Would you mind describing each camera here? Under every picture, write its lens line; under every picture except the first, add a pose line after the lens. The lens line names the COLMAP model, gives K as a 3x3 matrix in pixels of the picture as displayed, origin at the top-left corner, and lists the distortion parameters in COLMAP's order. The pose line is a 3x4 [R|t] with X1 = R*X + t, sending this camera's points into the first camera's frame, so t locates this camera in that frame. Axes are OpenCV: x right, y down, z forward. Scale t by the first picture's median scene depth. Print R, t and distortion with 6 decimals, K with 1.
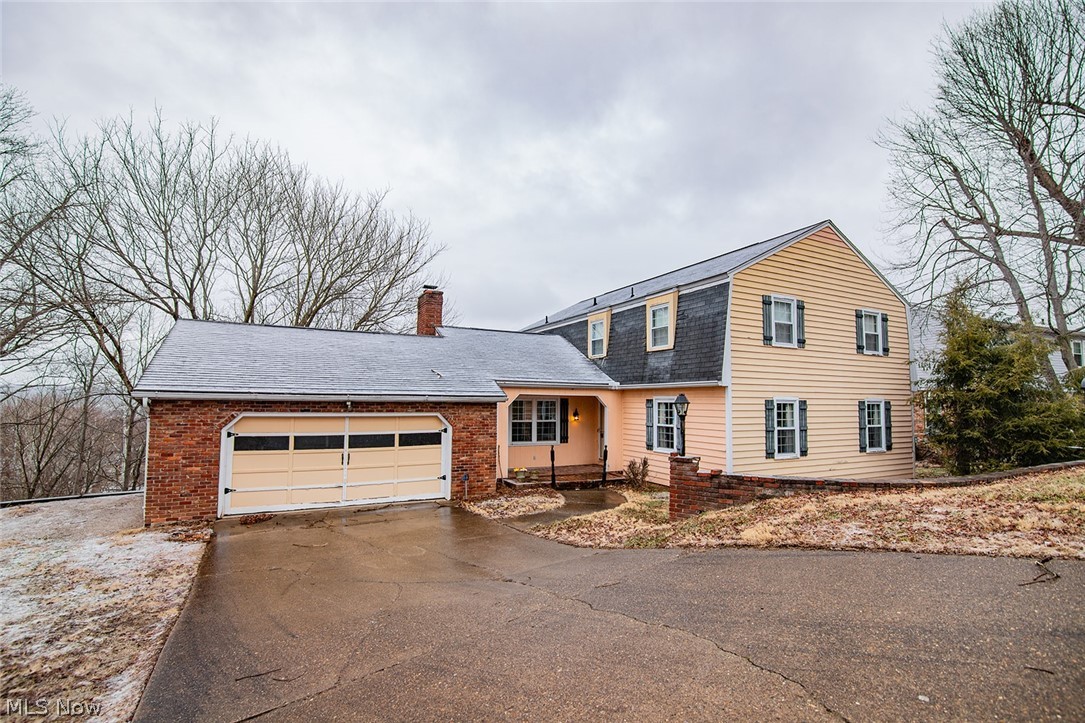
lens RADIAL K [[512.2, 0, 540.0], [0, 512.2, 363.3], [0, 0, 1]] dist [-0.019261, 0.001878]
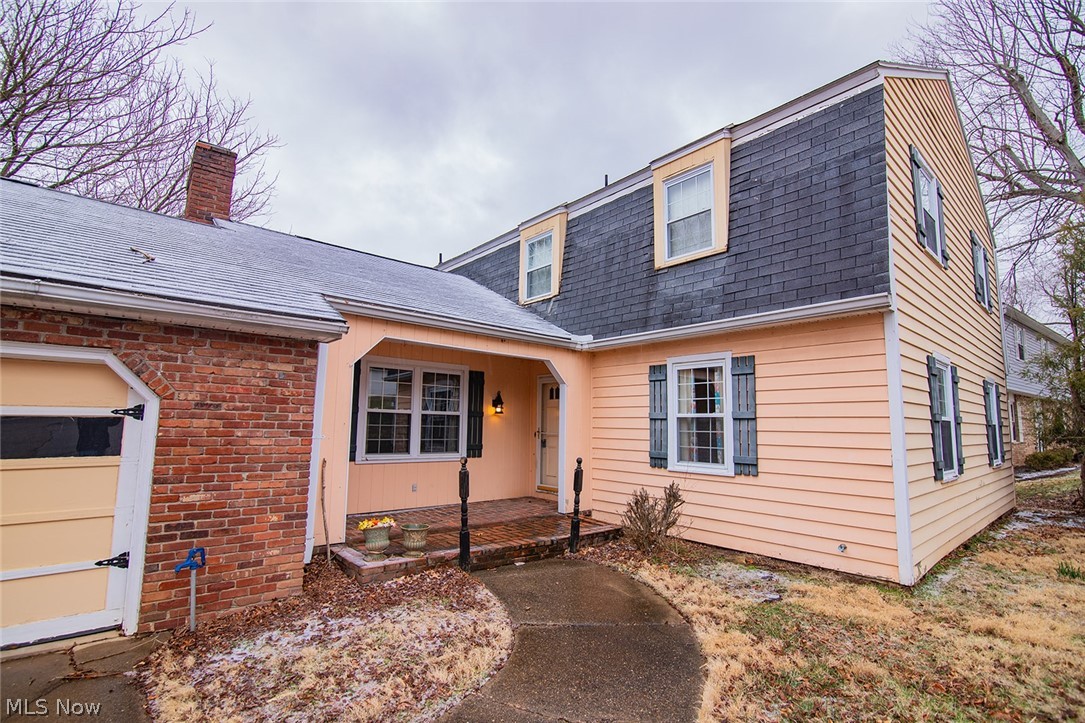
lens RADIAL K [[512.2, 0, 545.9], [0, 512.2, 360.1], [0, 0, 1]] dist [-0.019261, 0.001878]
pose [[0.969776, 0.036774, 0.241210, -0.011984], [-0.024598, 0.998276, -0.053297, 0.096266], [-0.242754, 0.045753, 0.969008, 0.550827]]
